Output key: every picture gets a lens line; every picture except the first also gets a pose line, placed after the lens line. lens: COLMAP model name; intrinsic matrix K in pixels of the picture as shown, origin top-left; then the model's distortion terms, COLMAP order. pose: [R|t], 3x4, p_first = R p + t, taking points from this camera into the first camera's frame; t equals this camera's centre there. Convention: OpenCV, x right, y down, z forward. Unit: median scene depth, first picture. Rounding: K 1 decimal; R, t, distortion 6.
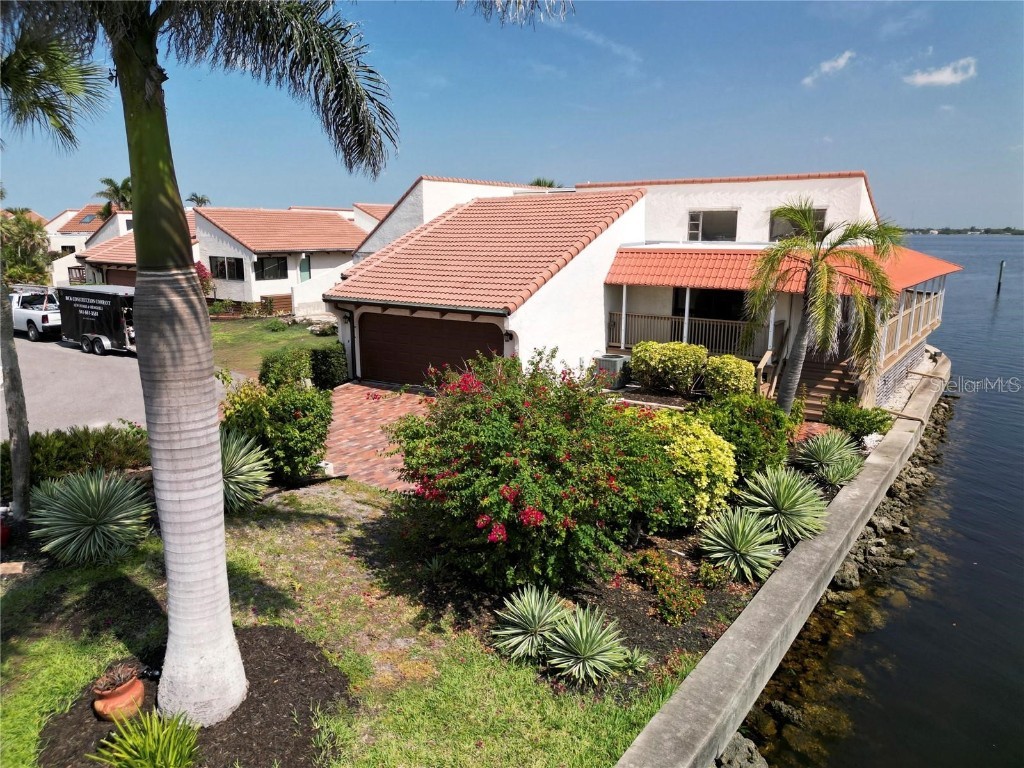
lens RADIAL K [[712.7, 0, 504.2], [0, 712.7, 382.6], [0, 0, 1]] dist [0.082397, -0.083233]
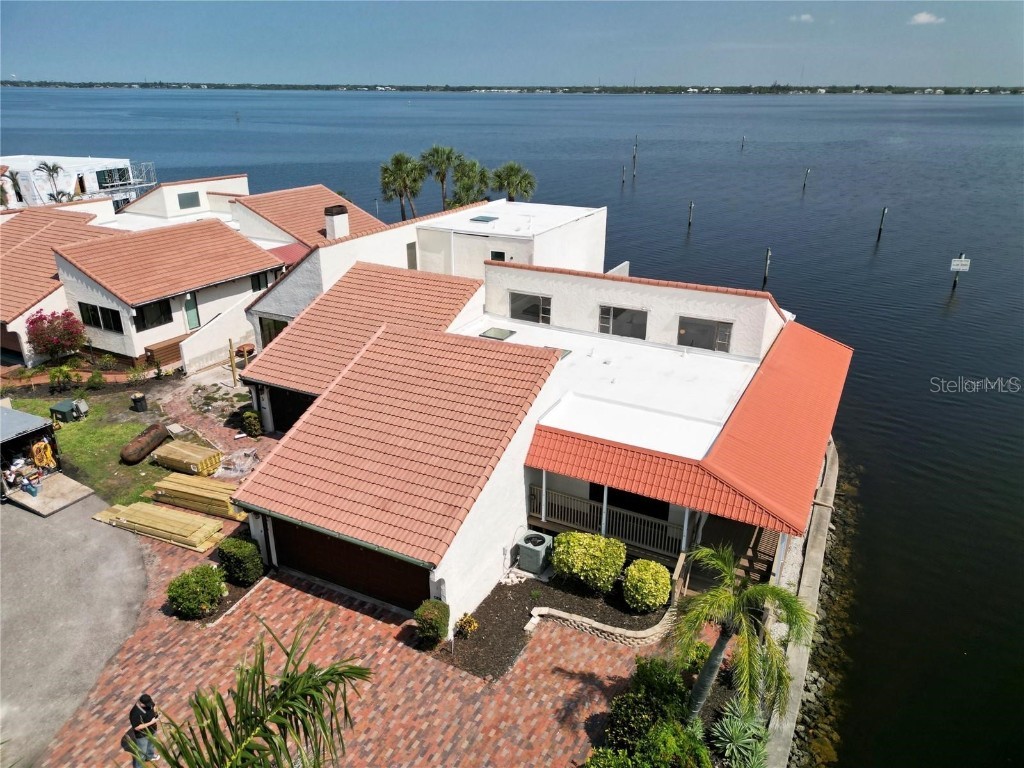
lens RADIAL K [[712.7, 0, 504.2], [0, 712.7, 382.6], [0, 0, 1]] dist [0.082397, -0.083233]
pose [[0.990163, -0.055692, 0.128355, -0.008467], [0.031546, 0.982608, 0.182991, -0.420712], [-0.136314, -0.177142, 0.974700, 0.051477]]
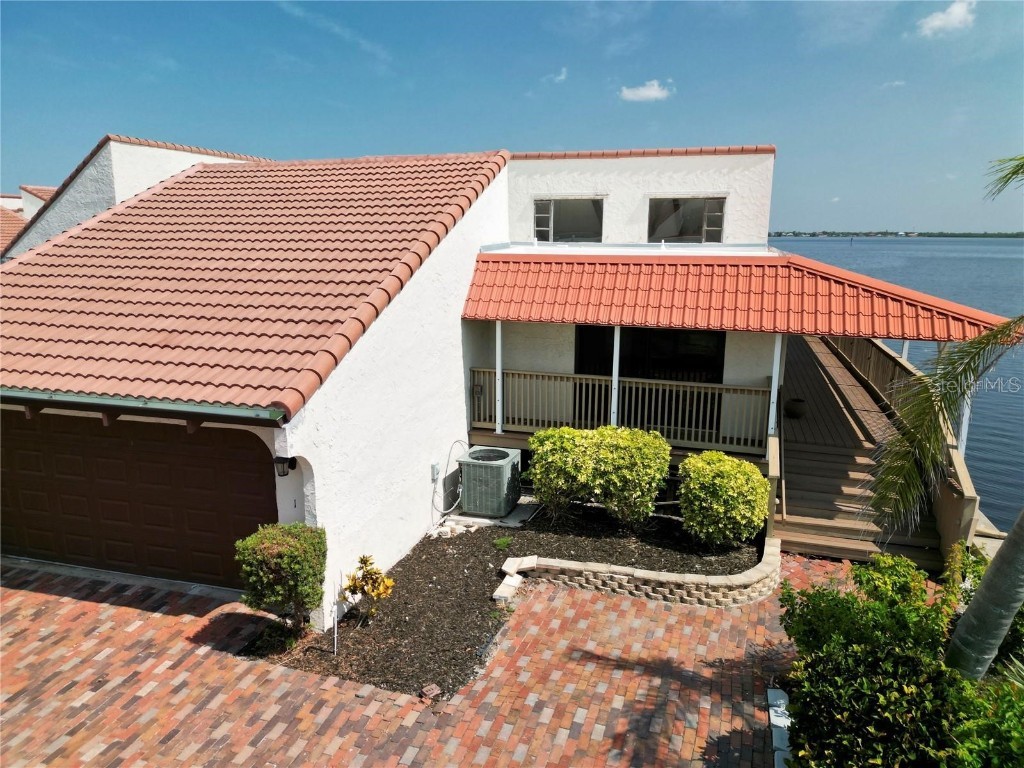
lens RADIAL K [[712.7, 0, 504.2], [0, 712.7, 382.6], [0, 0, 1]] dist [0.082397, -0.083233]
pose [[0.947471, -0.062457, 0.313683, -0.001842], [0.062831, 0.997984, 0.008927, -0.089927], [-0.313608, 0.011251, 0.949486, 0.460885]]
